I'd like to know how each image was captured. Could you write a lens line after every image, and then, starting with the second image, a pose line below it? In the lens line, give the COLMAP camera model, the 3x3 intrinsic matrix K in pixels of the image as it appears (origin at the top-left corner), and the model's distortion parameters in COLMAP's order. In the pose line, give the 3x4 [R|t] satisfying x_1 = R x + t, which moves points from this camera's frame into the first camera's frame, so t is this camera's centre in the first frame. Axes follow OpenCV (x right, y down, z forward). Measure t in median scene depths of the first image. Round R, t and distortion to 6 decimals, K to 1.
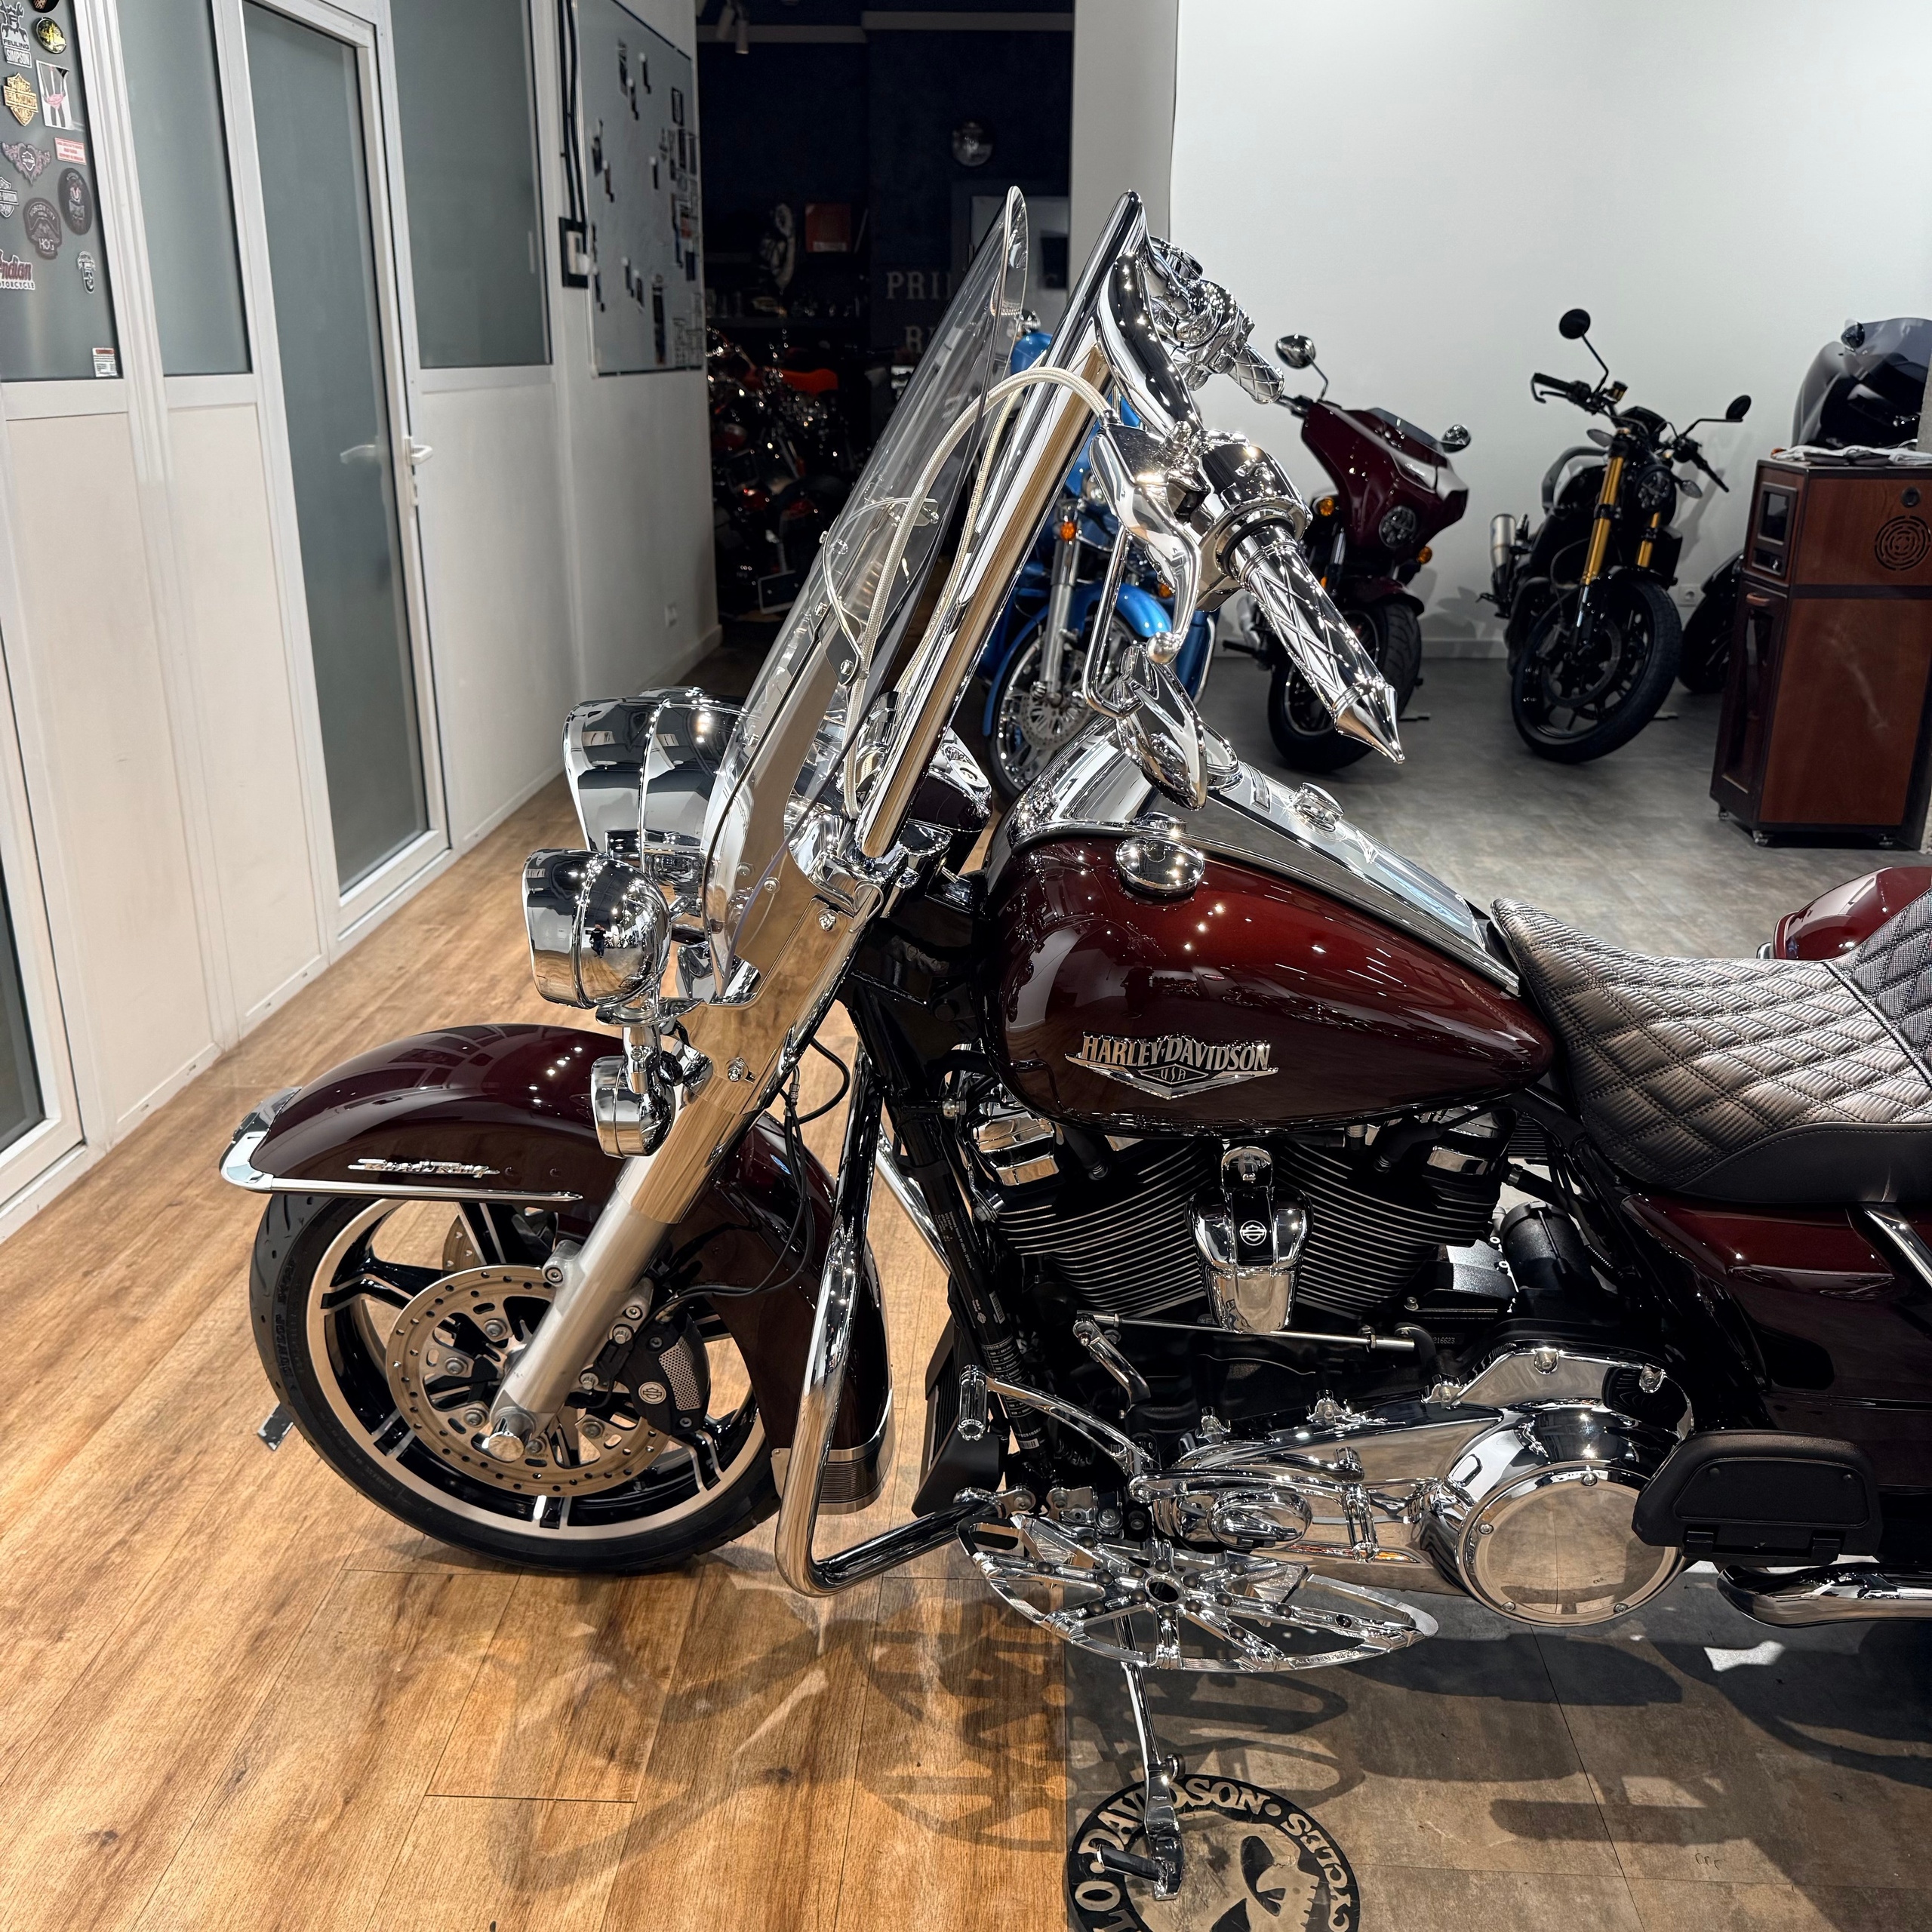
lens RADIAL K [[1792.6, 0, 970.9], [0, 1792.6, 969.4], [0, 0, 1]] dist [0.139890, -0.279174]
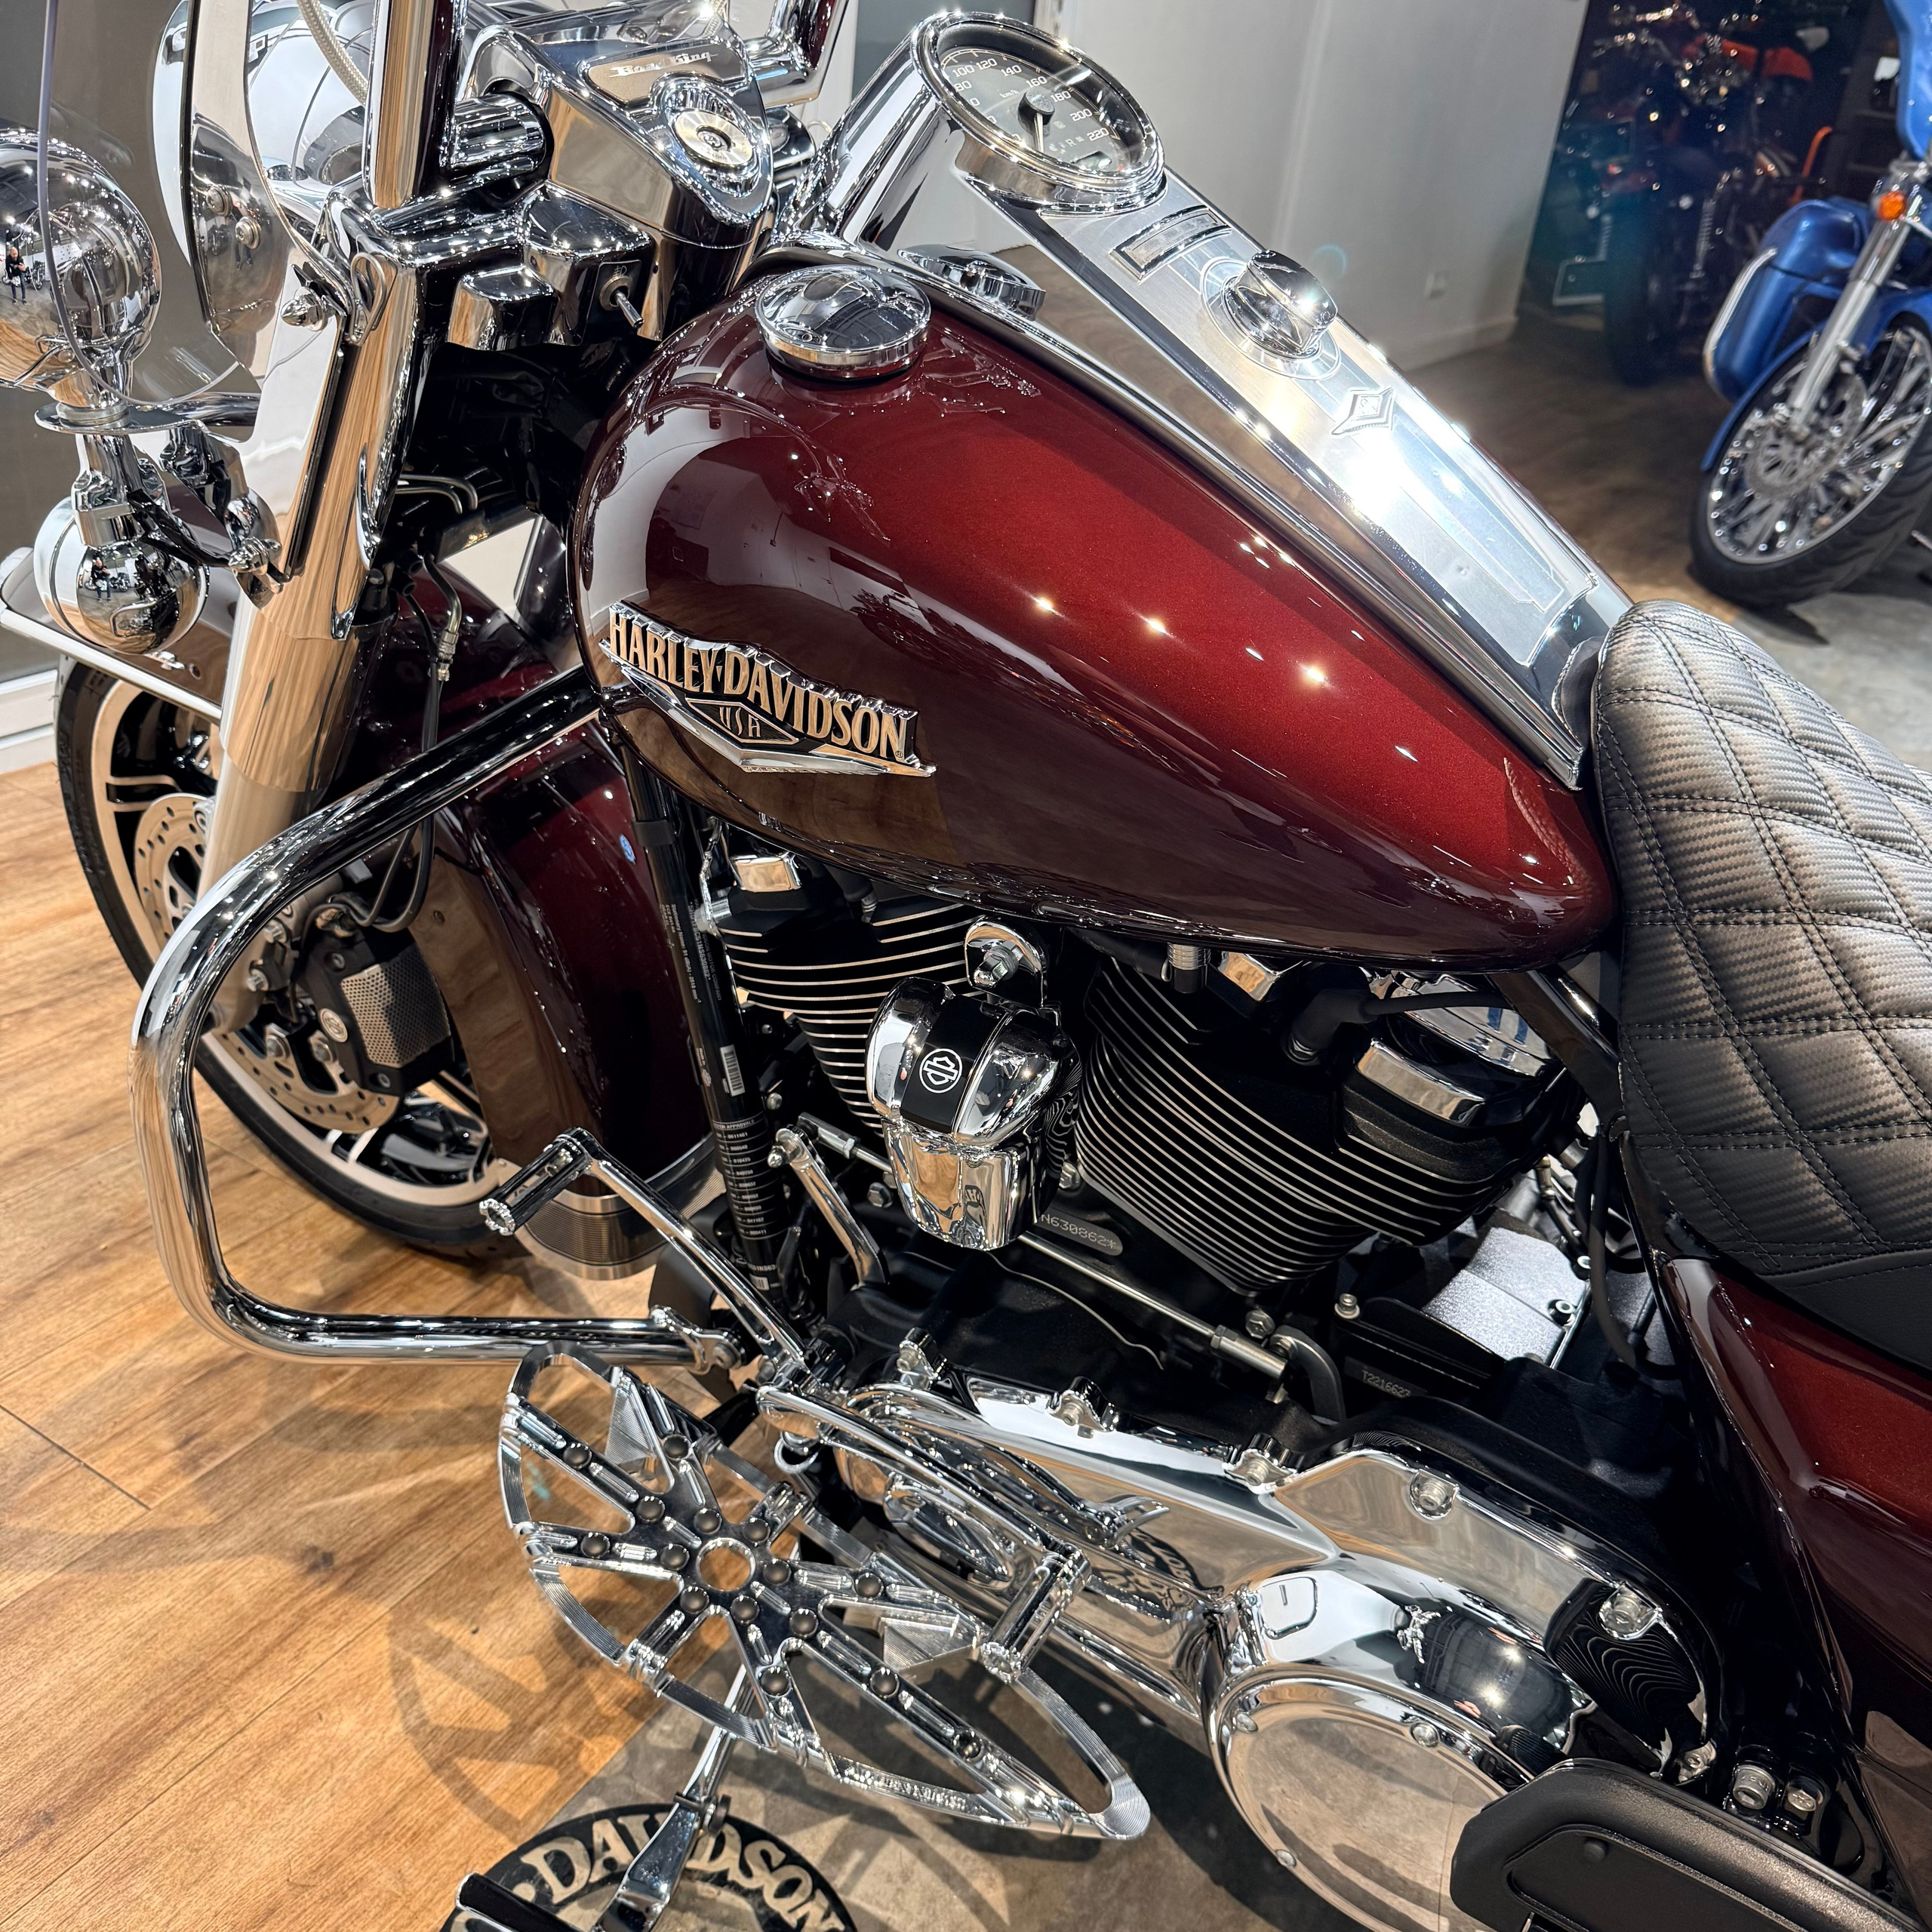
lens RADIAL K [[1833.9, 0, 937.1], [0, 1833.9, 962.5], [0, 0, 1]] dist [0.064916, -0.136937]
pose [[0.865093, 0.305950, -0.397503, 0.338595], [-0.249509, 0.949923, 0.188126, 0.008028], [0.435154, -0.063566, 0.898109, 0.454206]]
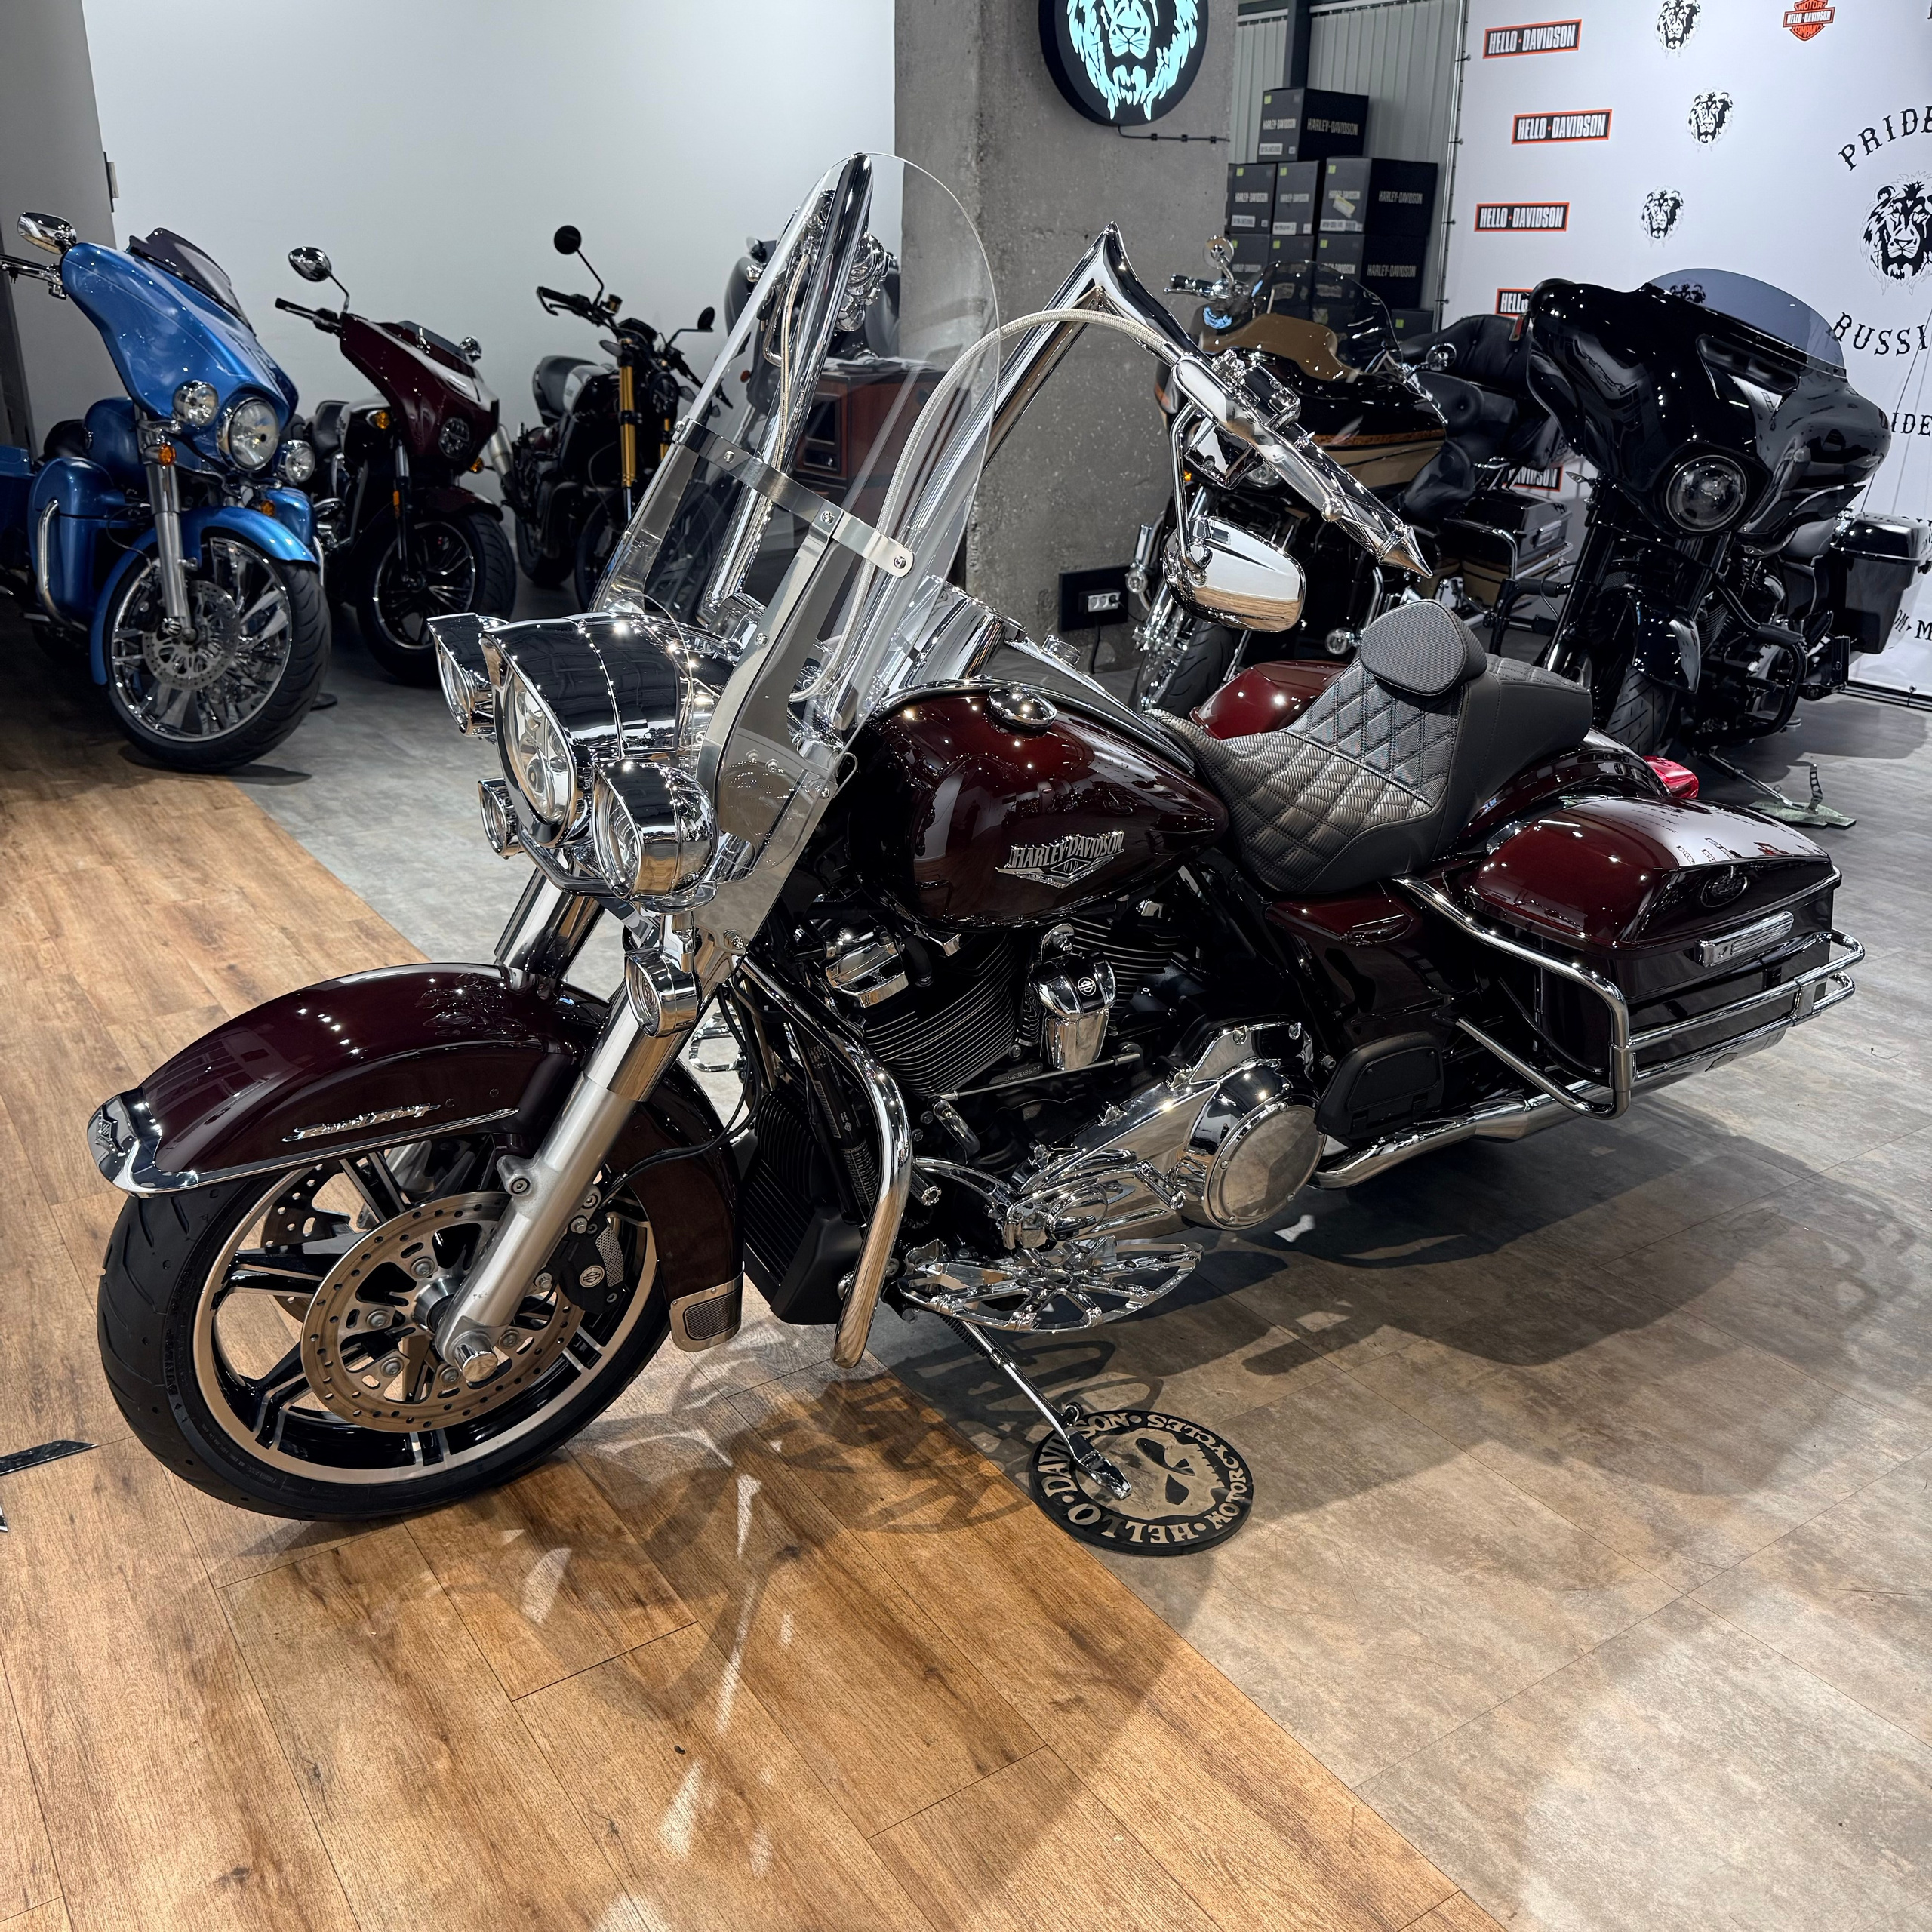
lens RADIAL K [[1792.6, 0, 970.9], [0, 1792.6, 969.4], [0, 0, 1]] dist [0.139890, -0.279174]
pose [[0.801333, -0.212272, 0.559291, -0.576646], [0.185868, 0.977002, 0.104503, -0.014273], [-0.568611, 0.020213, 0.822358, -0.011542]]
